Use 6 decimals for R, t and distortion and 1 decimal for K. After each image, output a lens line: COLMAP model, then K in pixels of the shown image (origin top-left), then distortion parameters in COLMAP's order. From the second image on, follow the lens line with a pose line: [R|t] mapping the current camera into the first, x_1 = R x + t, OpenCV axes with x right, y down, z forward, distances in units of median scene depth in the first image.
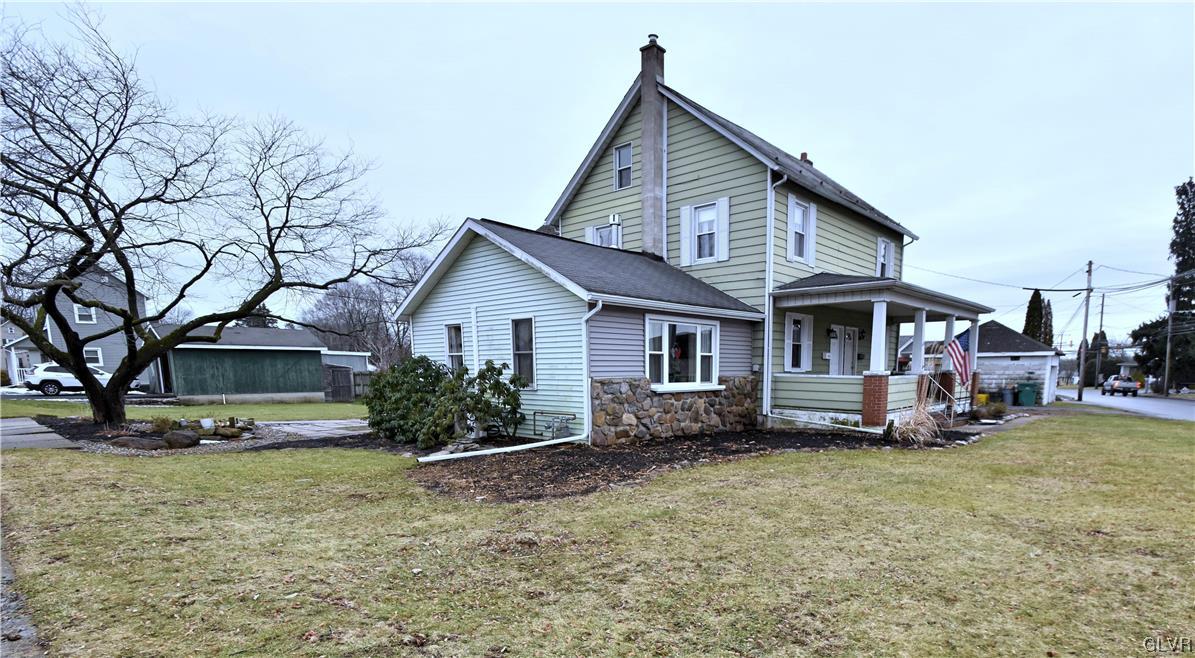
lens RADIAL K [[615.2, 0, 673.3], [0, 615.2, 459.6], [0, 0, 1]] dist [-0.007716, -0.002381]
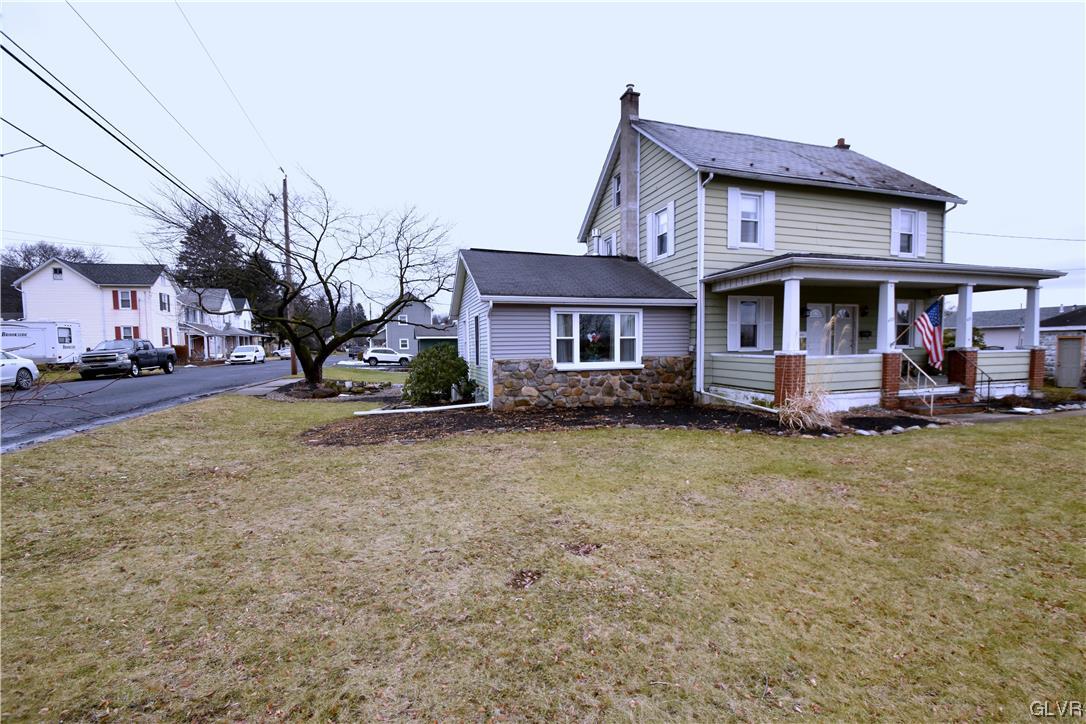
lens RADIAL K [[479.9, 0, 537.1], [0, 479.9, 371.3], [0, 0, 1]] dist [-0.002247, -0.008013]
pose [[0.835887, 0.014598, -0.548707, 0.372454], [-0.067186, 0.994851, -0.075883, -0.025779], [0.544774, 0.100295, 0.832564, 0.147416]]
